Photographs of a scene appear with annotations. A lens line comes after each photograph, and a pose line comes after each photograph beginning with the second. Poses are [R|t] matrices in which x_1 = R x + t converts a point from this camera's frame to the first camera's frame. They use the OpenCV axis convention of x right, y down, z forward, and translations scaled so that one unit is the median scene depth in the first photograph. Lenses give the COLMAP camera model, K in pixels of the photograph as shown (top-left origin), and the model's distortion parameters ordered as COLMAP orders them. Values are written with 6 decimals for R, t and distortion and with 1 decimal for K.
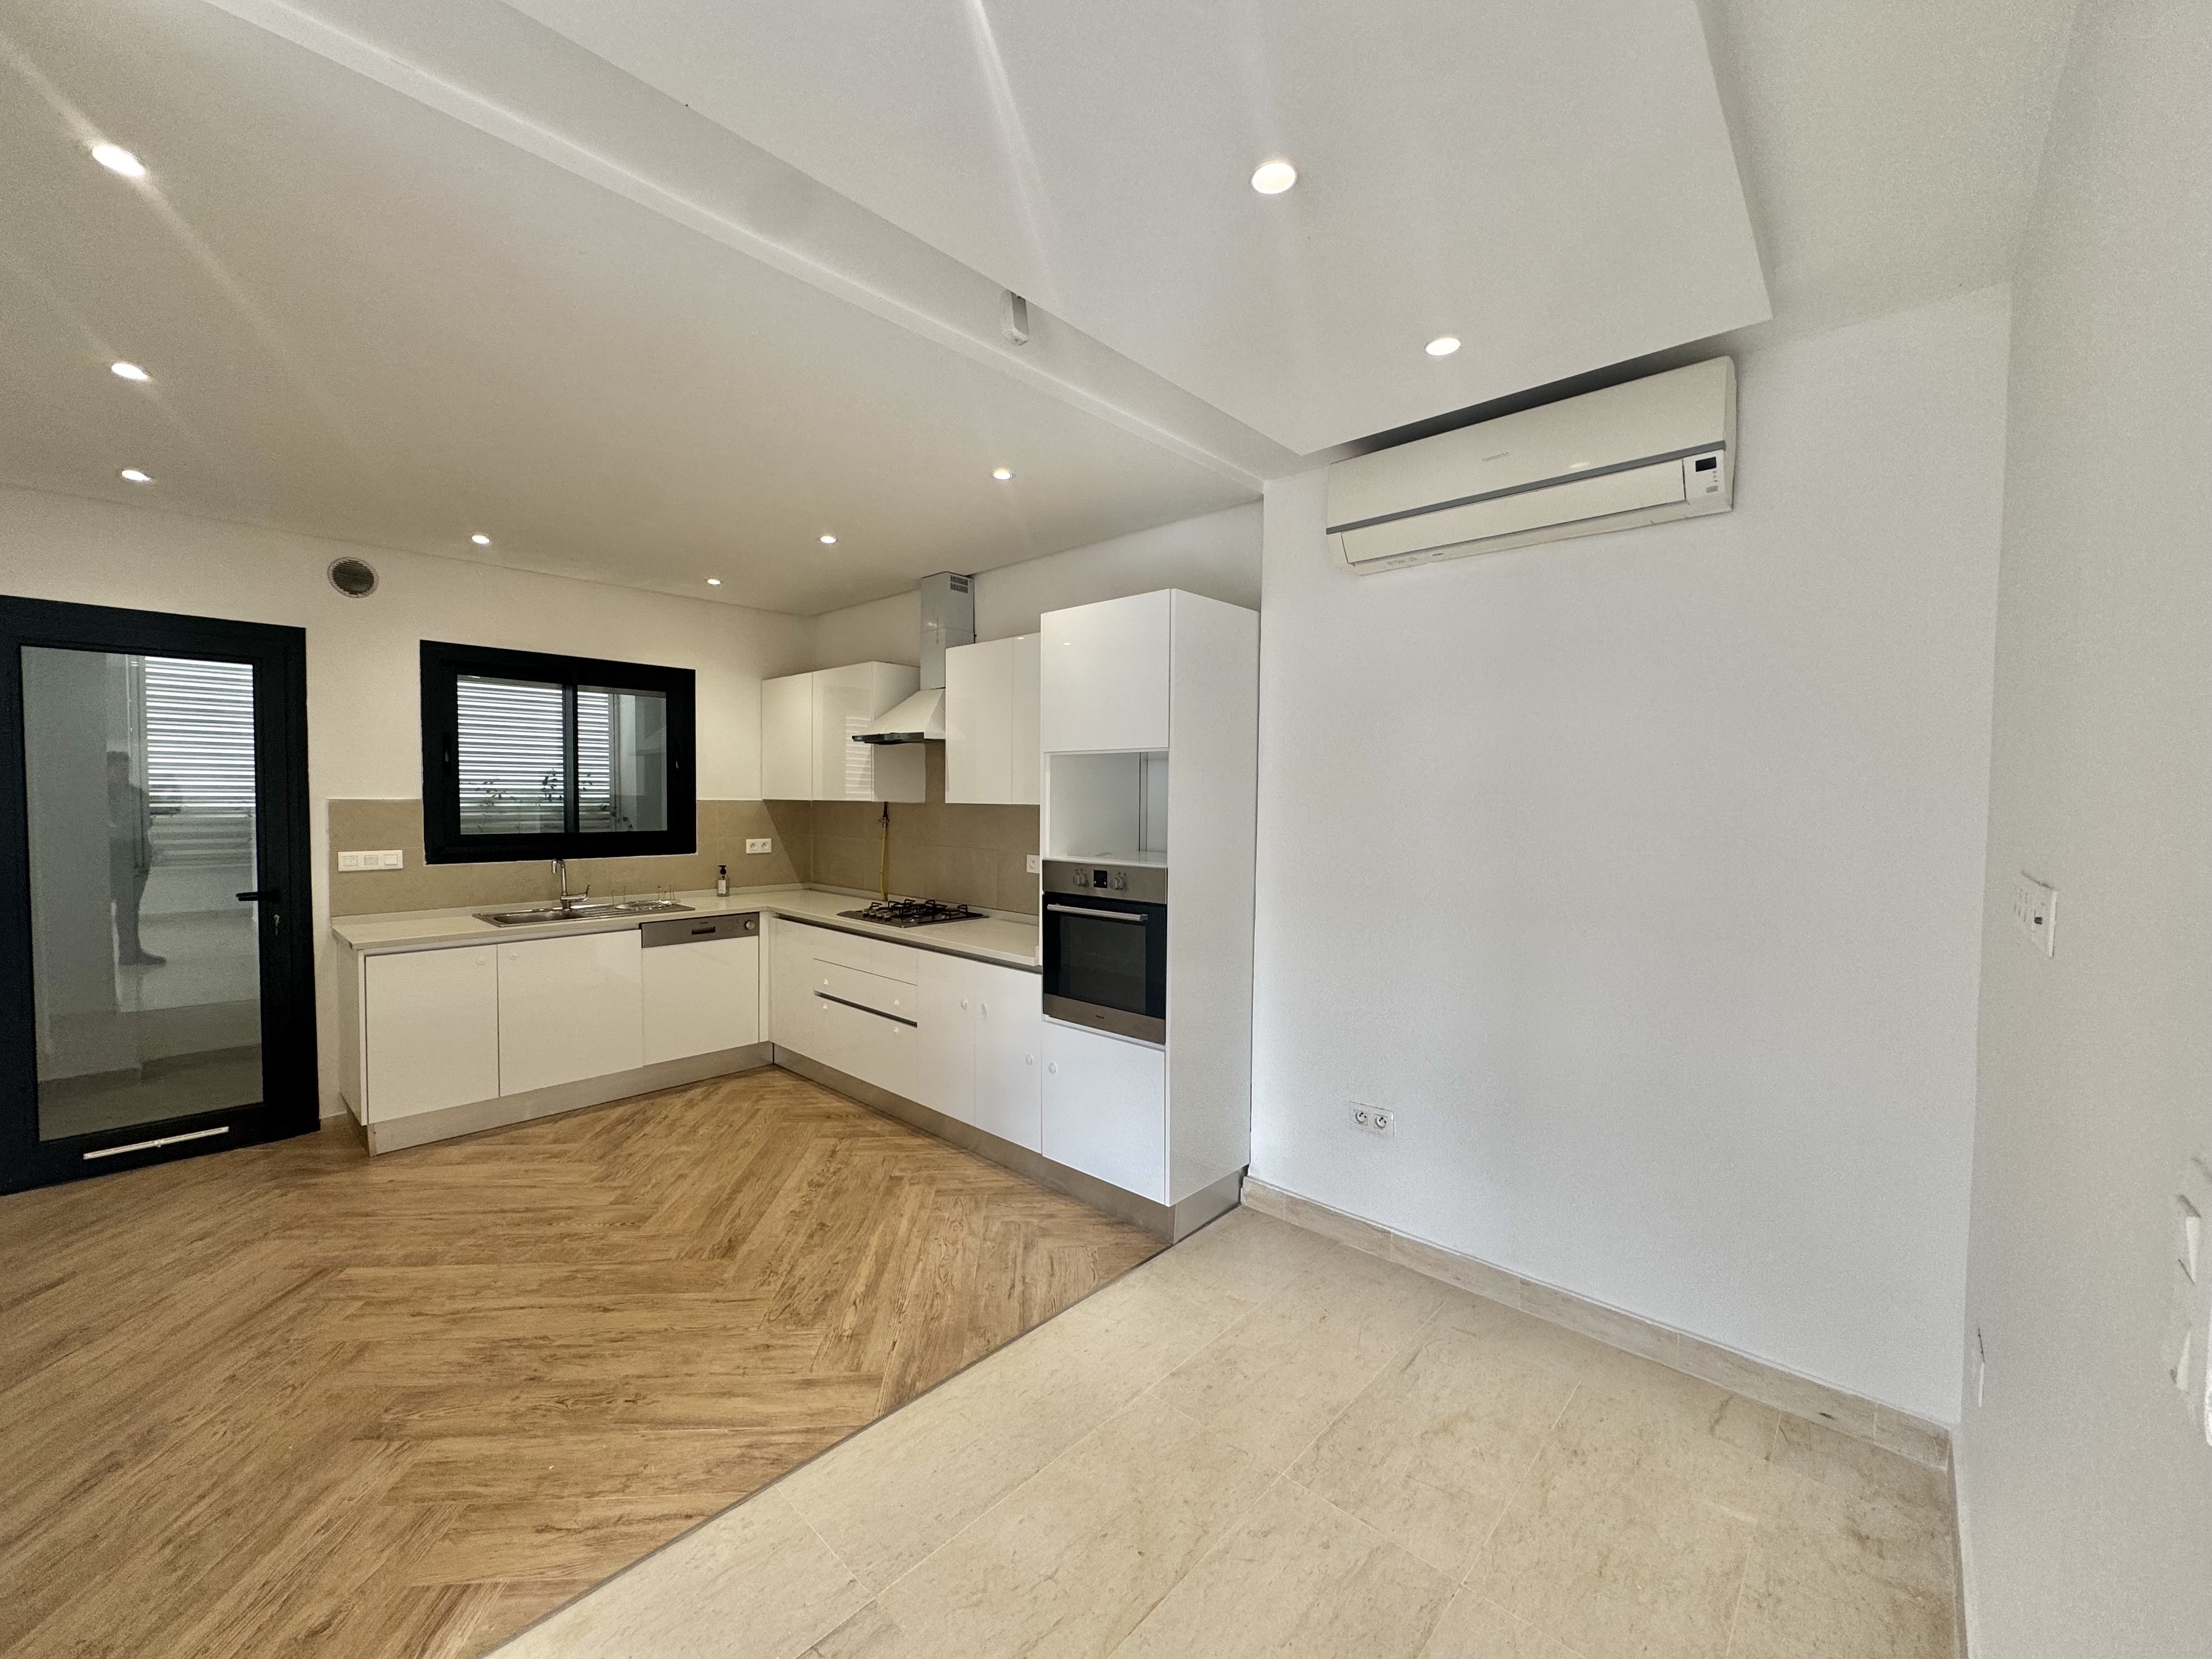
lens RADIAL K [[882.0, 0, 1106.0], [0, 882.0, 829.5], [0, 0, 1]] dist [-0.002449, 0.000411]
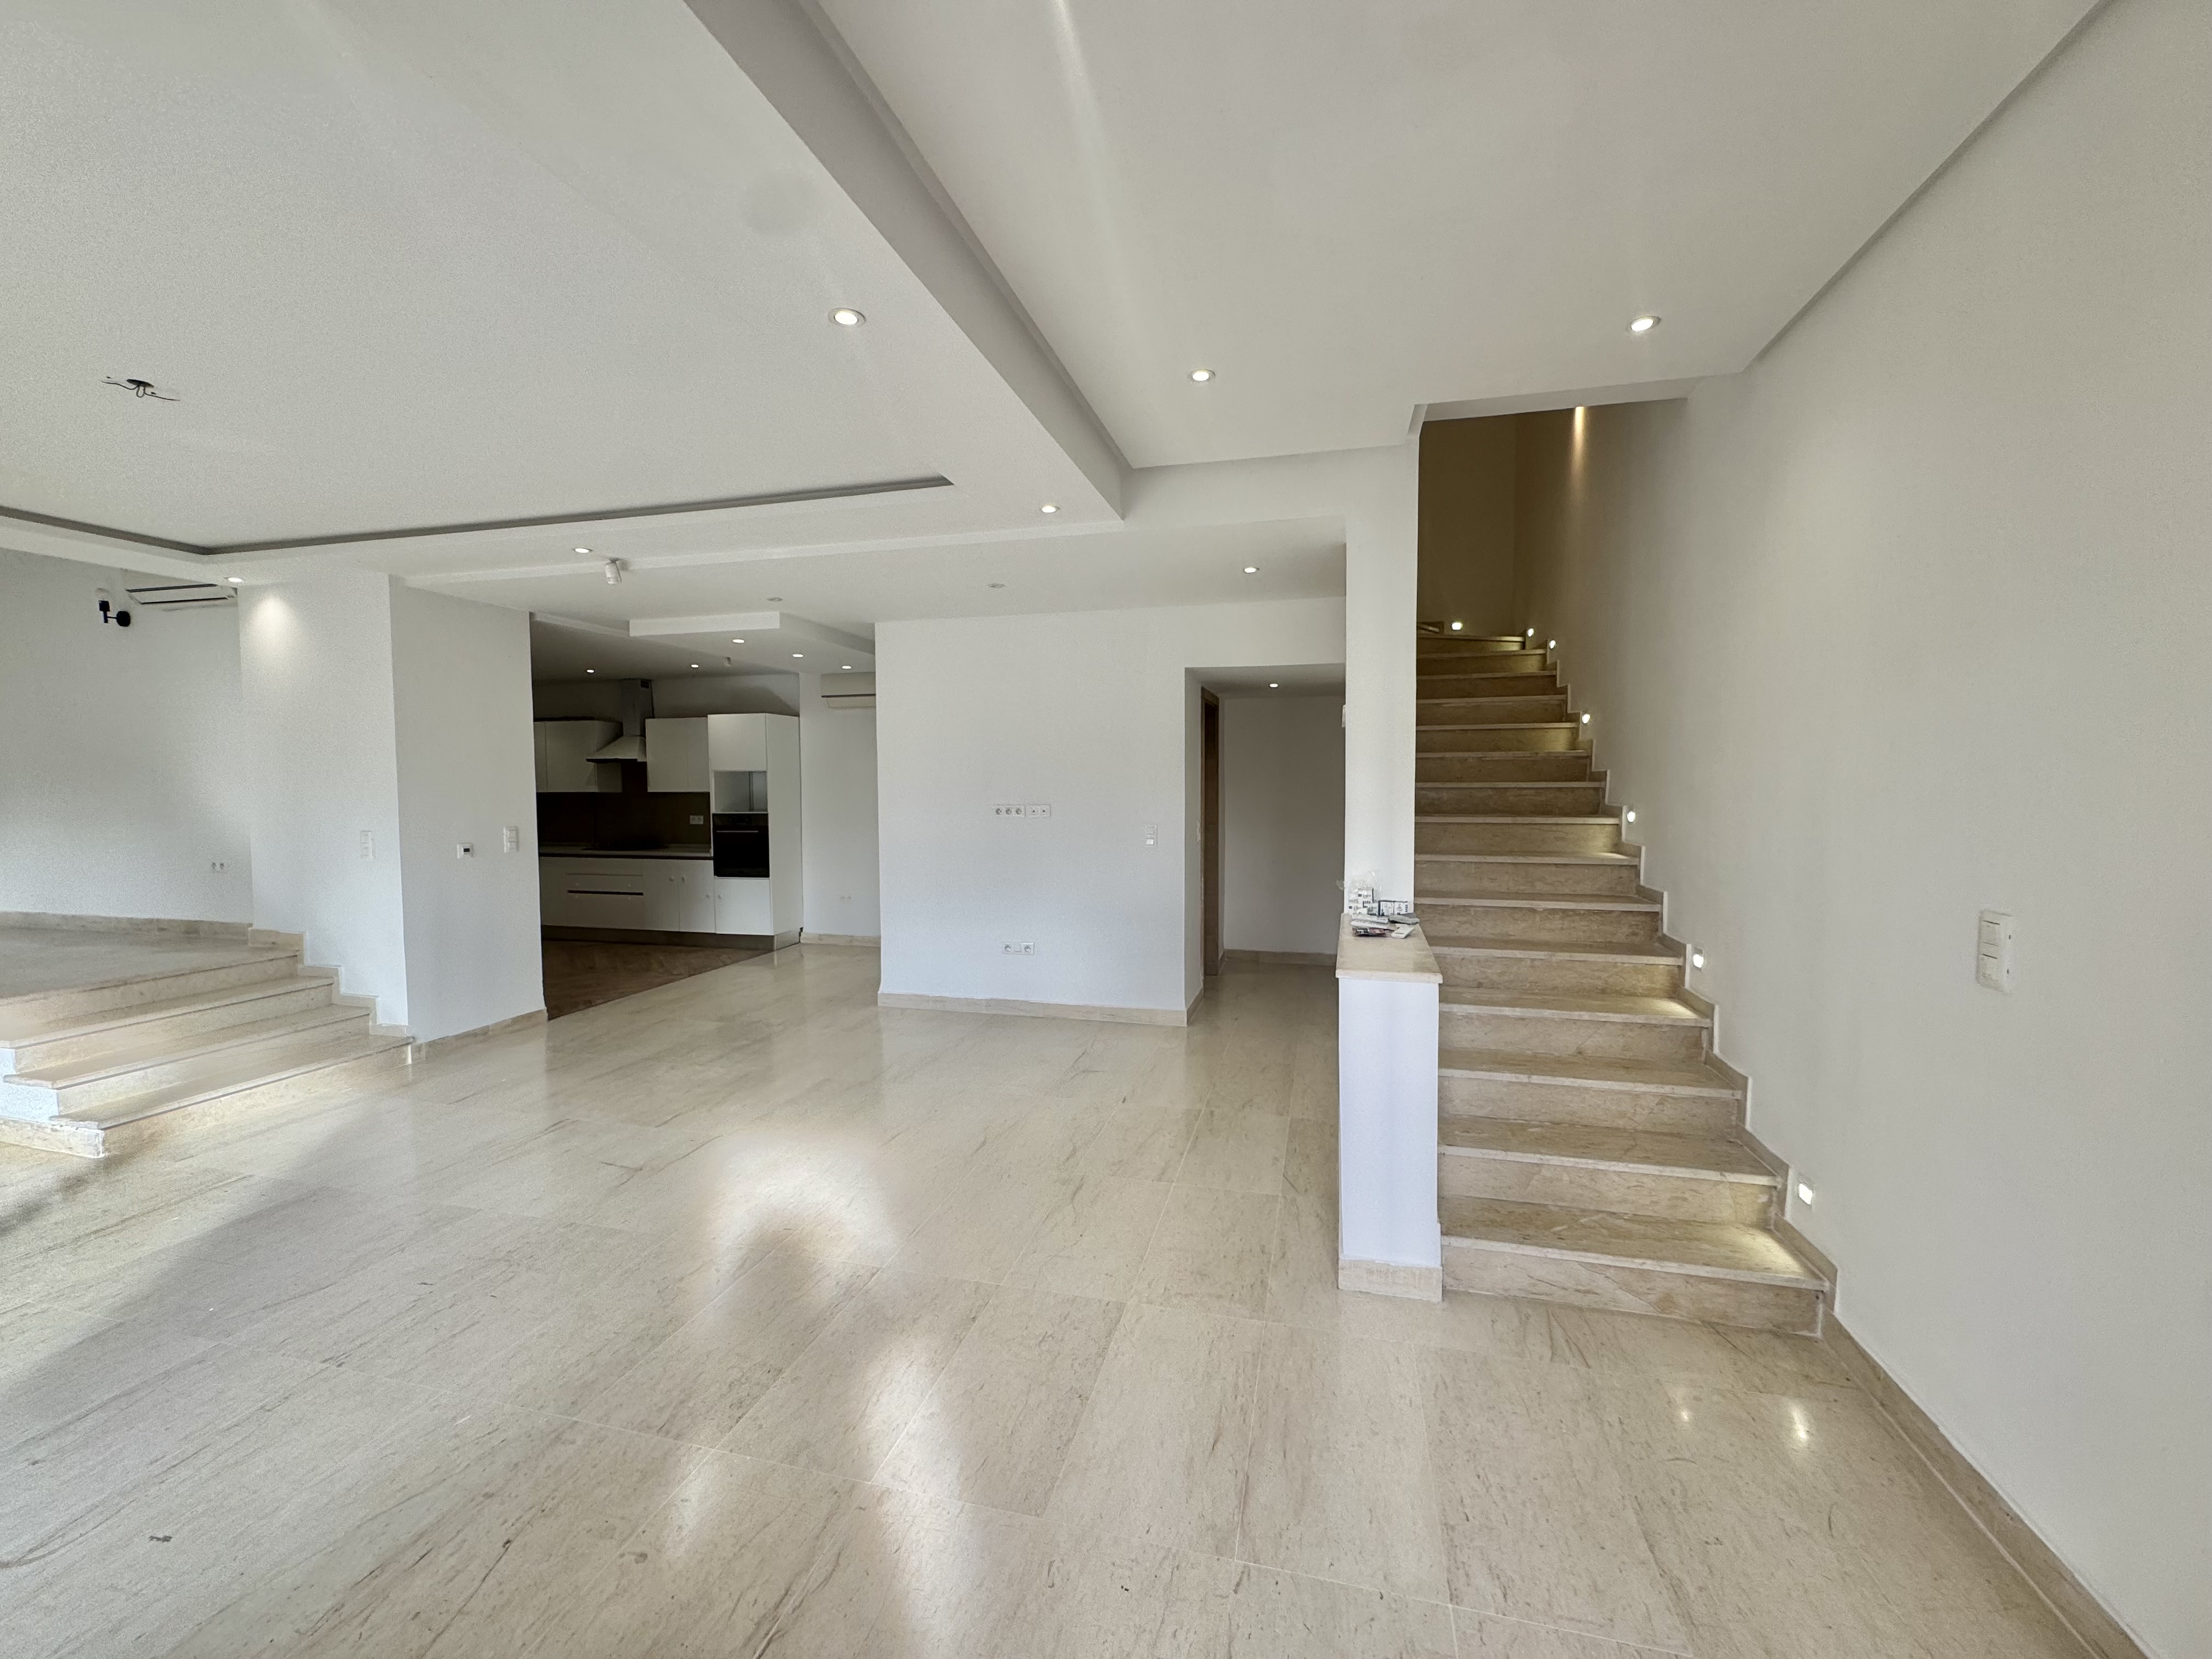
lens RADIAL K [[883.8, 0, 1104.0], [0, 883.8, 827.4], [0, 0, 1]] dist [-0.003215, -0.000091]
pose [[0.876907, -0.035980, 0.479311, -0.267553], [0.030332, 0.999349, 0.019524, 0.050611], [-0.479702, -0.002582, 0.877428, -1.538660]]
